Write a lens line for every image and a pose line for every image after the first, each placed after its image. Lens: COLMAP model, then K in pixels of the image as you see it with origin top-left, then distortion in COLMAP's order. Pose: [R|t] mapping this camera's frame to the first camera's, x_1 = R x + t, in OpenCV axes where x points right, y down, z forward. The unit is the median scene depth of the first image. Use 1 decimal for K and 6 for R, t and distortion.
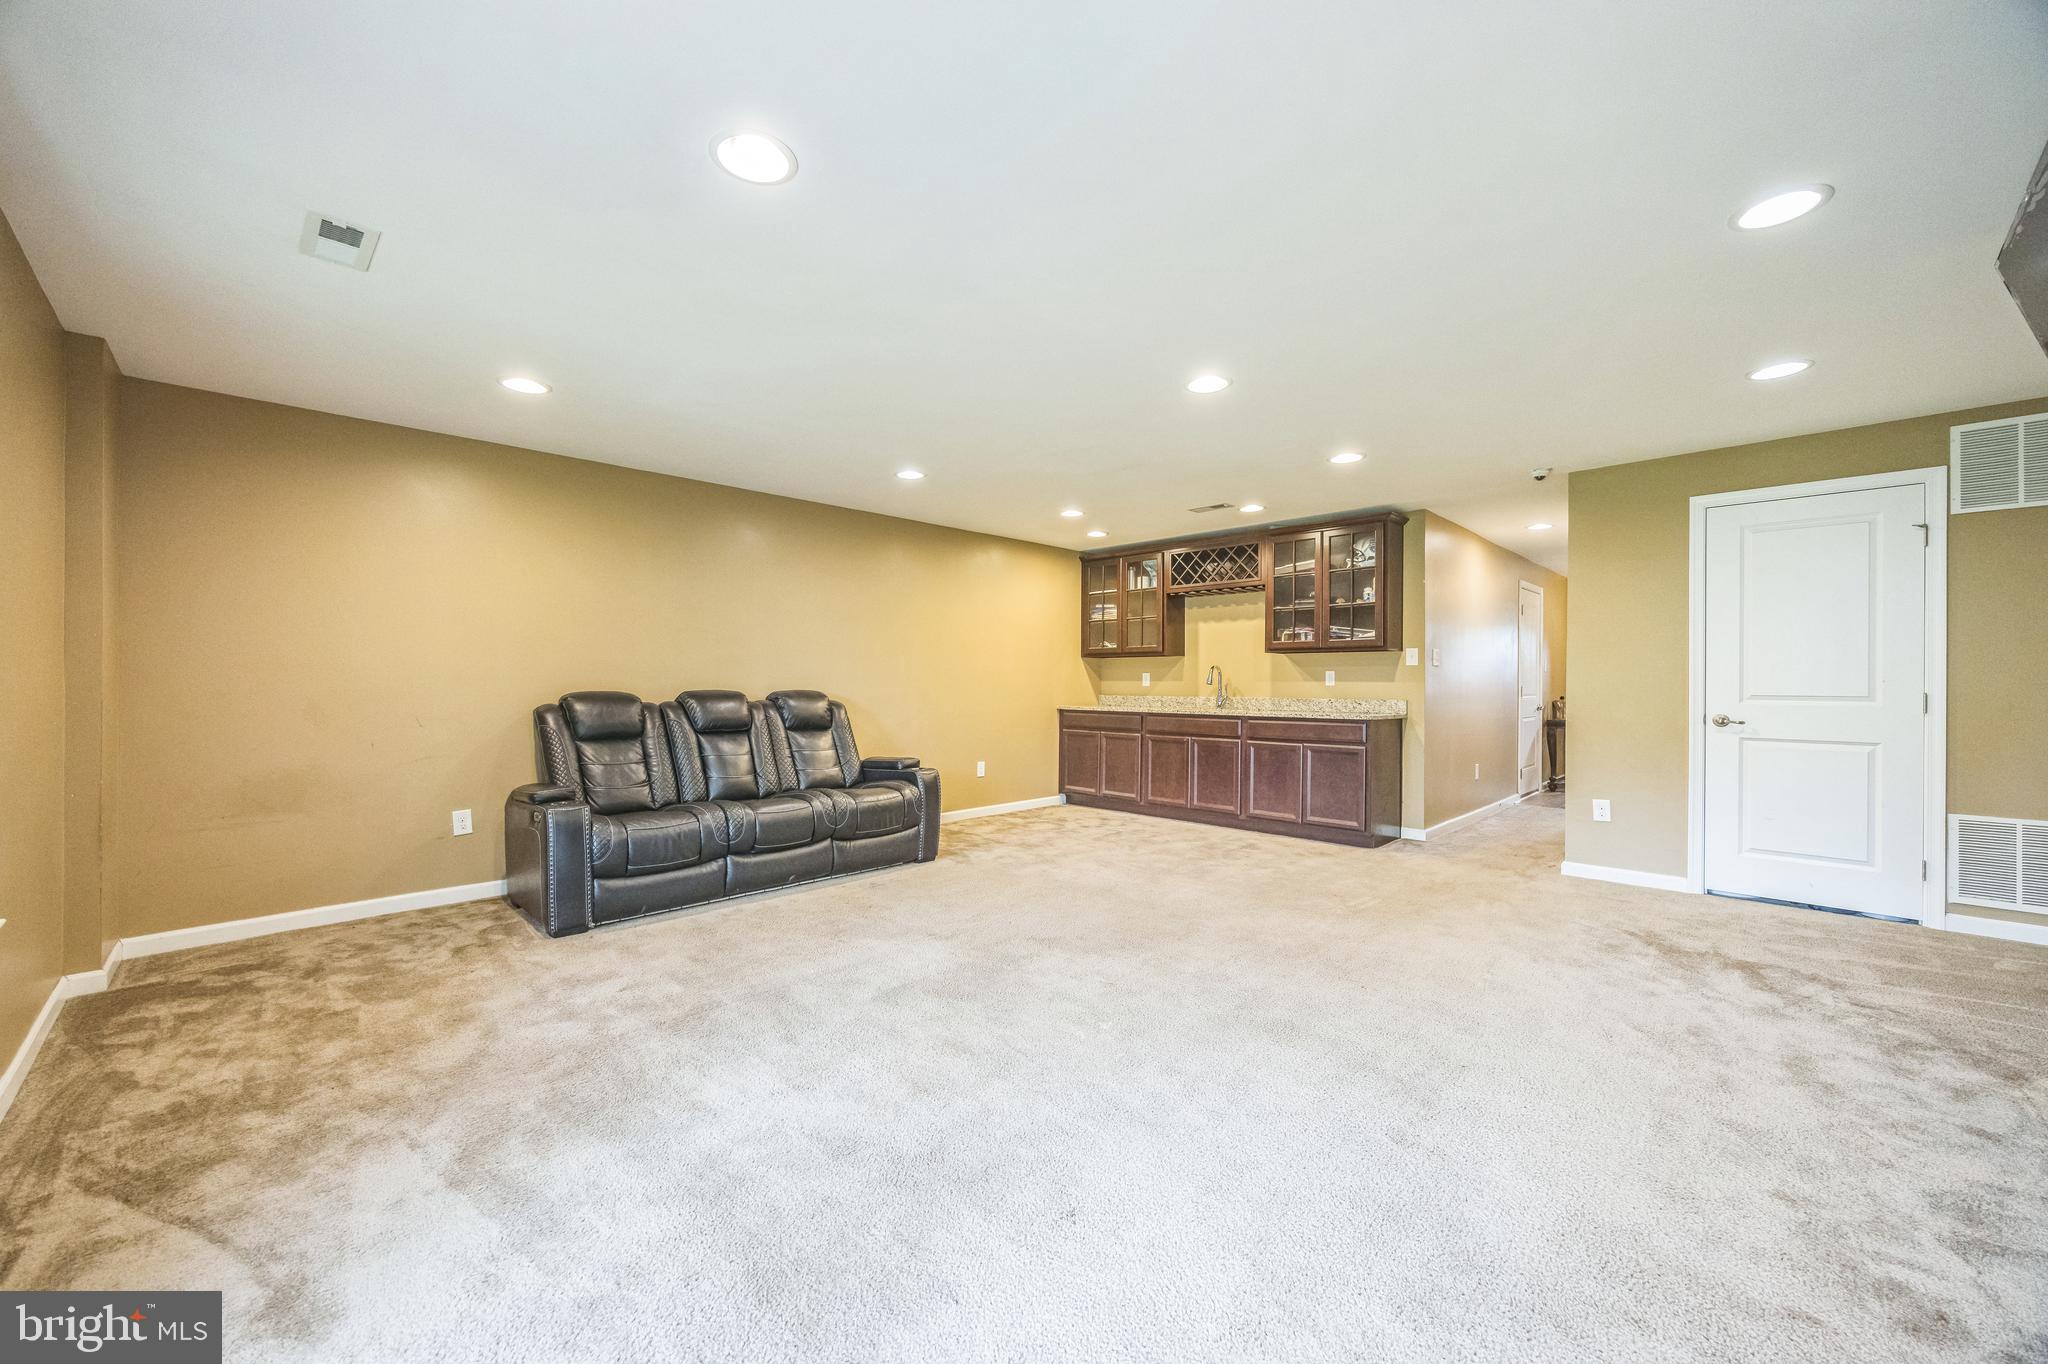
lens RADIAL K [[773.2, 0, 1031.8], [0, 773.2, 688.9], [0, 0, 1]] dist [-0.001237, 0.000406]
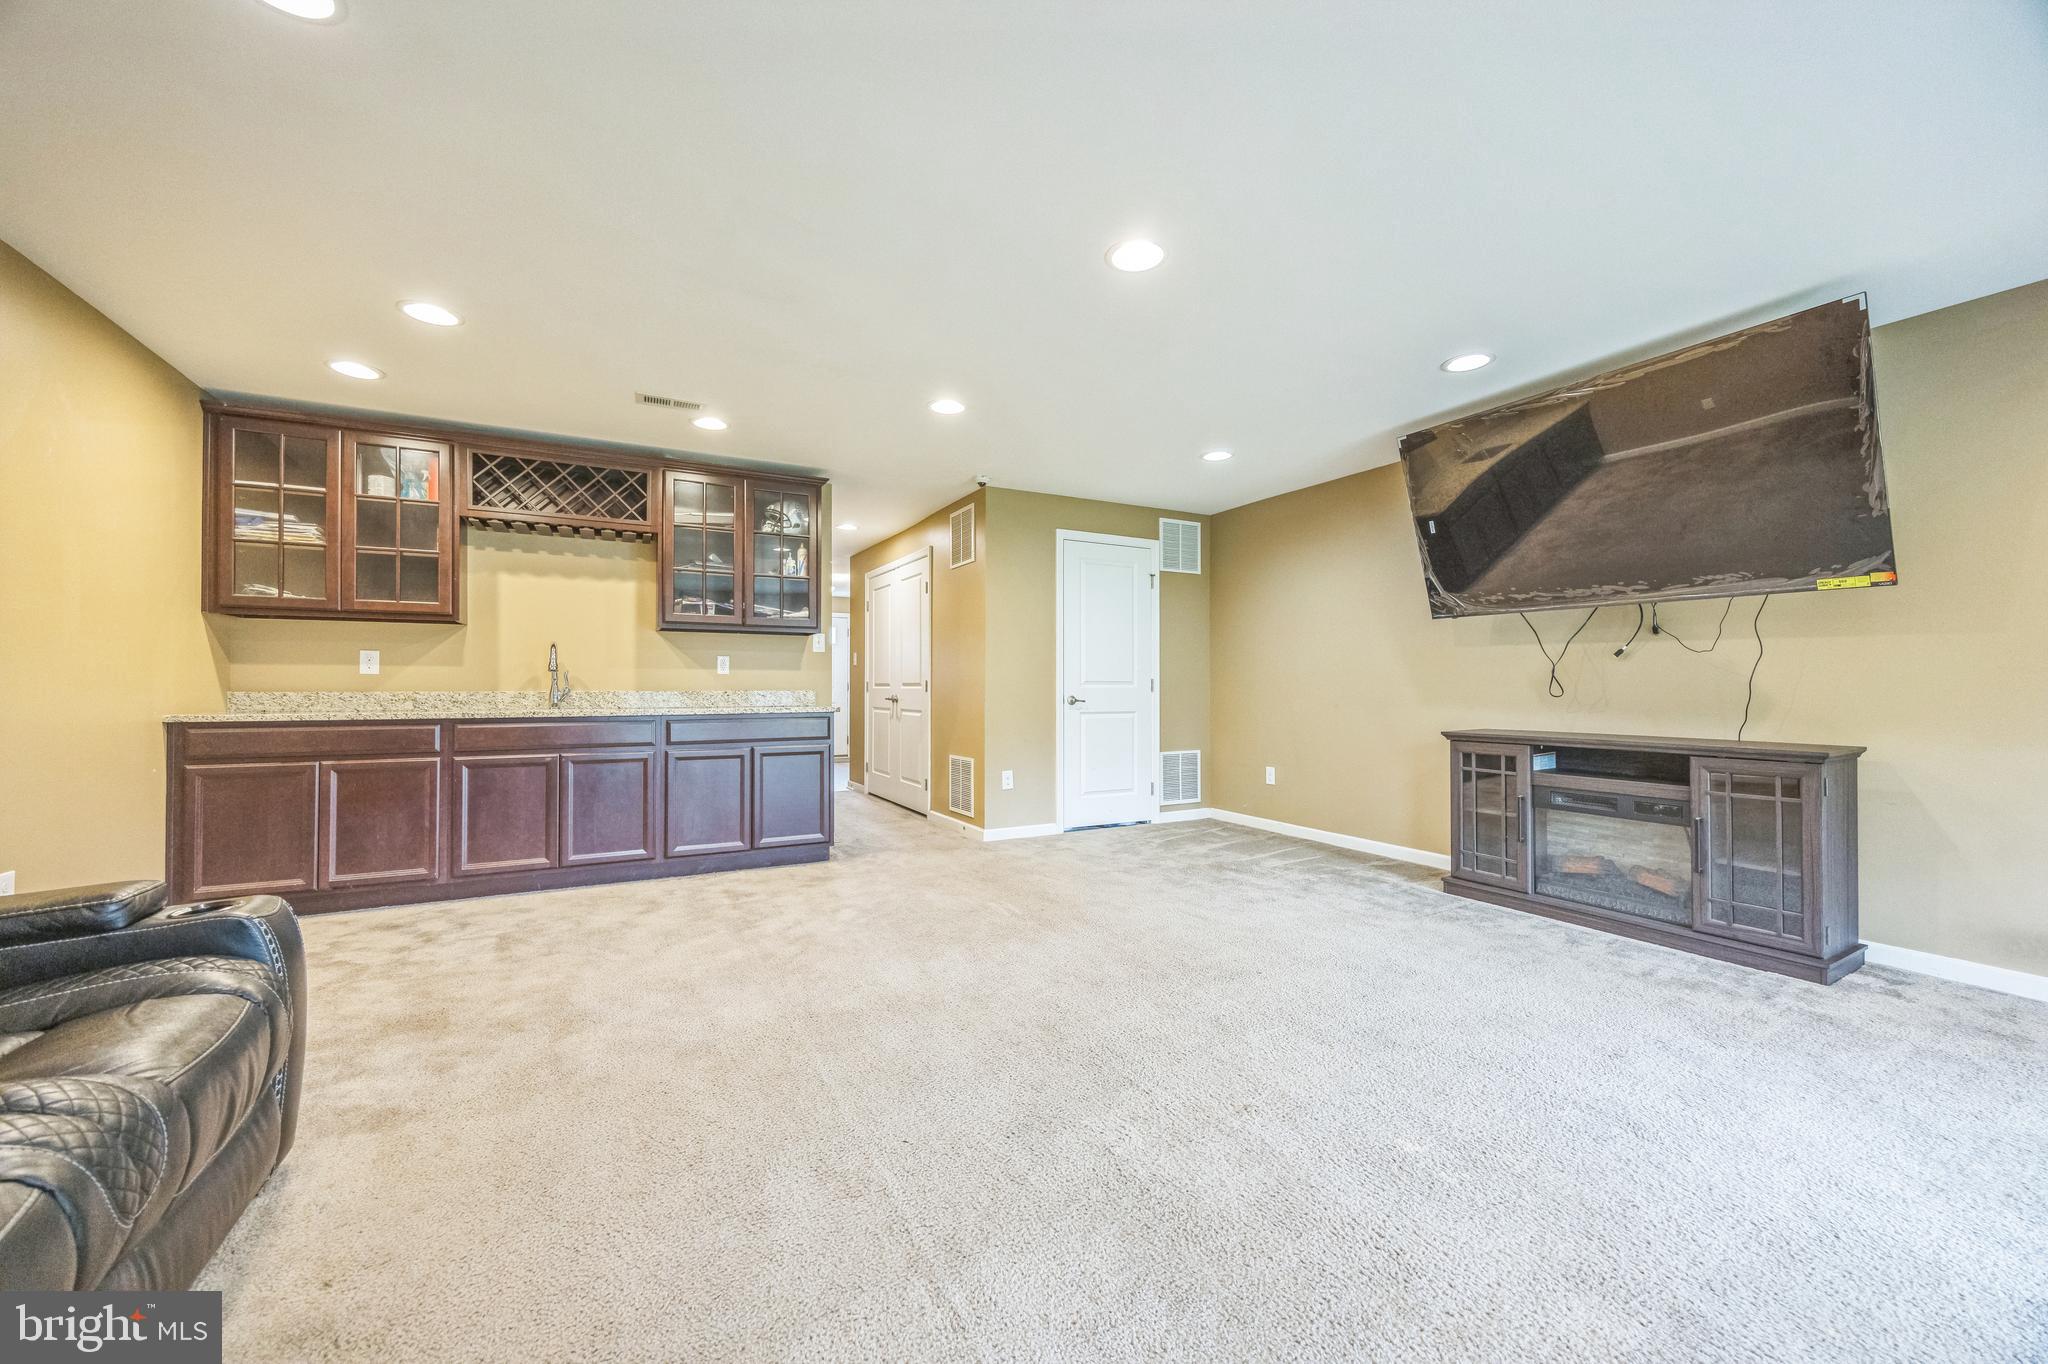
lens RADIAL K [[773.2, 0, 1018.3], [0, 773.2, 684.0], [0, 0, 1]] dist [-0.001237, 0.000406]
pose [[0.318902, -0.003114, 0.947783, -0.273572], [0.006641, 0.999977, 0.001051, 0.007246], [-0.947765, 0.005959, 0.318915, 0.442266]]
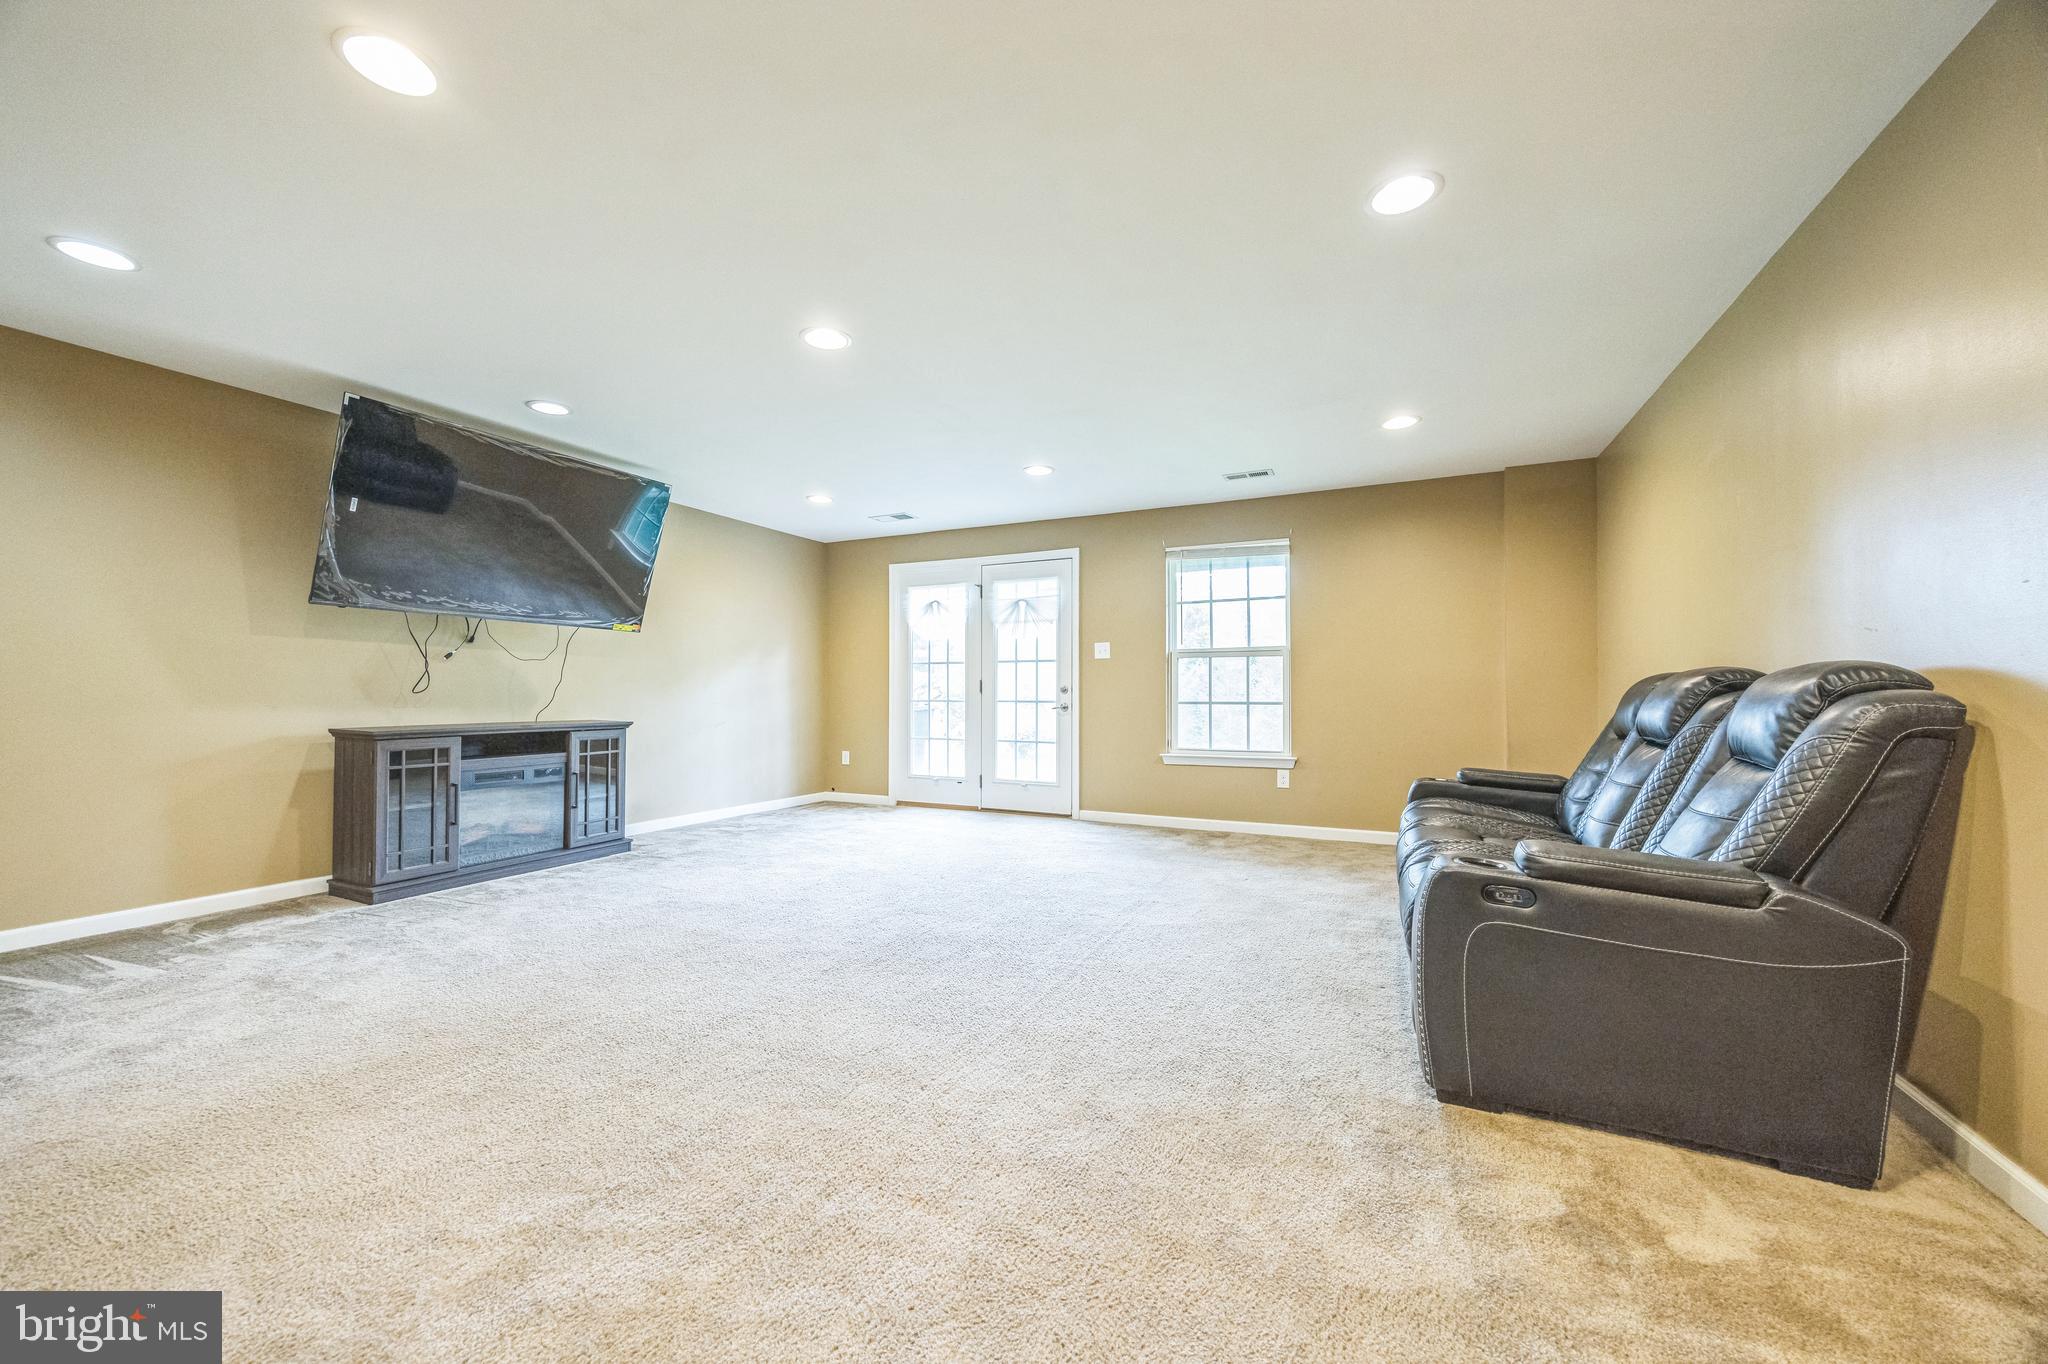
lens RADIAL K [[773.2, 0, 1025.1], [0, 773.2, 680.2], [0, 0, 1]] dist [-0.001237, 0.000406]
pose [[-0.944730, -0.013247, -0.327580, 0.068840], [-0.010228, 0.999888, -0.010937, 0.010845], [0.327689, -0.006982, -0.944760, 0.899605]]
